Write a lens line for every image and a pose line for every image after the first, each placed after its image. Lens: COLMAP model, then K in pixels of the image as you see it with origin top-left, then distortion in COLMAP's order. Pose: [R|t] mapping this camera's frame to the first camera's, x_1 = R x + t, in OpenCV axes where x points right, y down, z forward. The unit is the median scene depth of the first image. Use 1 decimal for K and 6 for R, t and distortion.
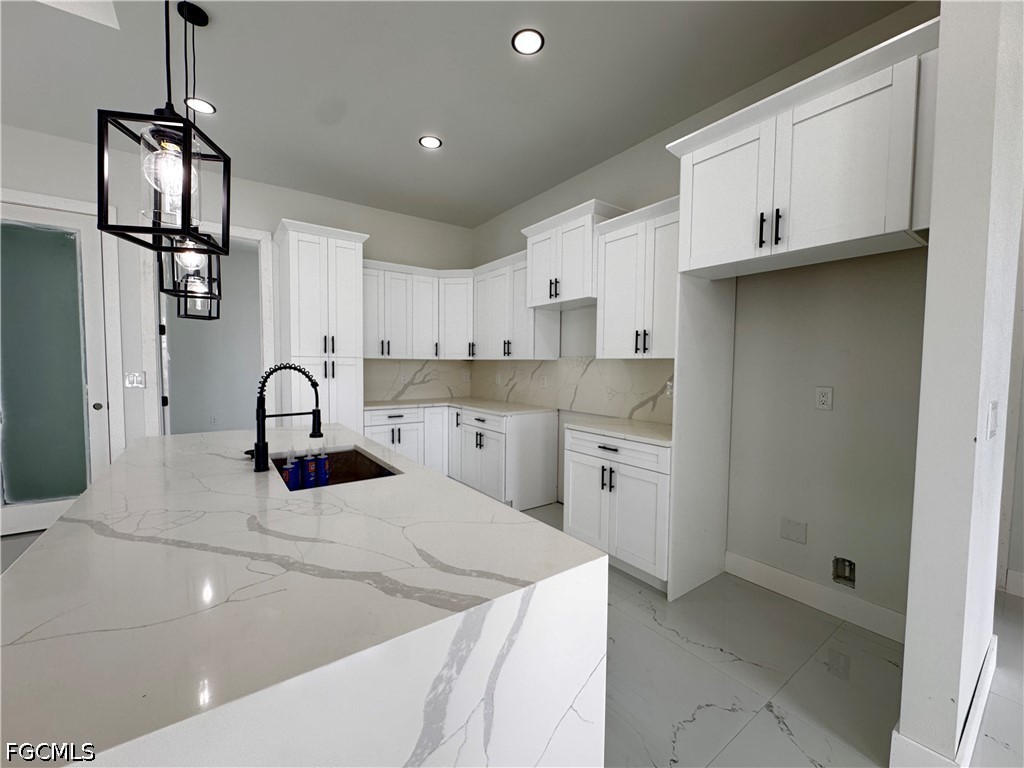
lens RADIAL K [[411.7, 0, 512.0], [0, 411.7, 384.0], [0, 0, 1]] dist [-0.007993, 0.000056]
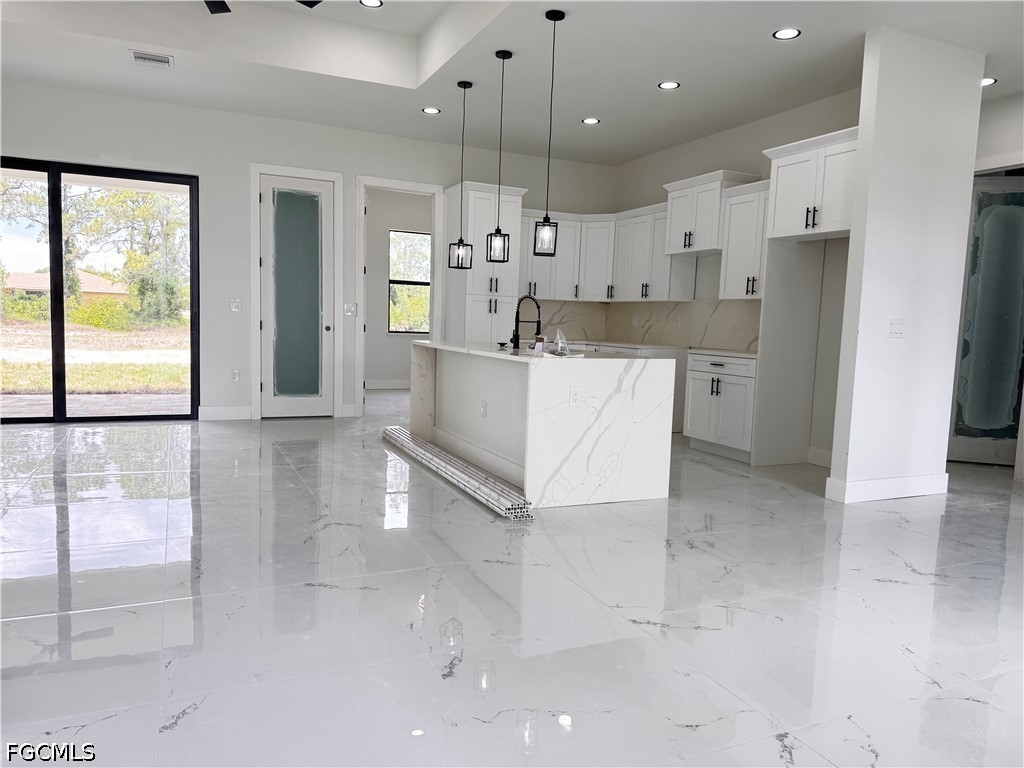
lens RADIAL K [[716.7, 0, 512.0], [0, 716.7, 384.0], [0, 0, 1]] dist [0.187291, -0.370931]
pose [[0.980779, 0.043252, -0.190269, 0.020881], [-0.035904, 0.998476, 0.041903, 0.109265], [0.191791, -0.034267, 0.980837, -1.128149]]
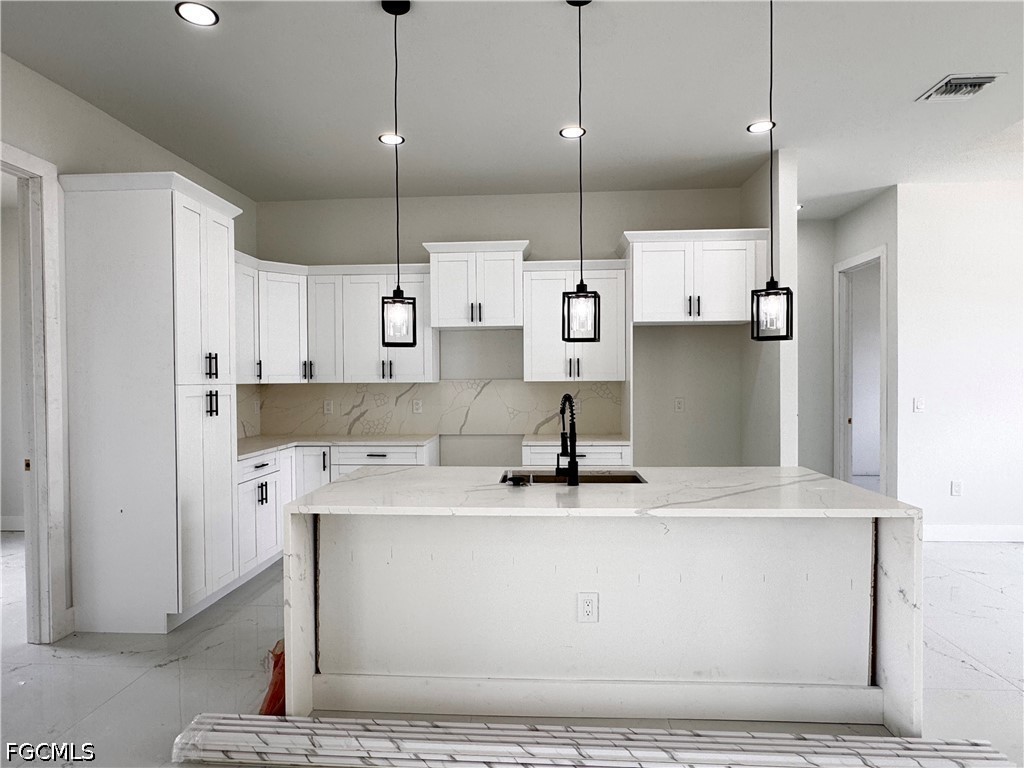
lens RADIAL K [[597.9, 0, 512.0], [0, 597.9, 384.0], [0, 0, 1]] dist [0.002609, 0.001974]
pose [[0.636632, -0.020101, 0.770906, -0.942145], [0.050426, 0.998606, -0.015605, -0.028305], [-0.769517, 0.048808, 0.636758, 0.006302]]
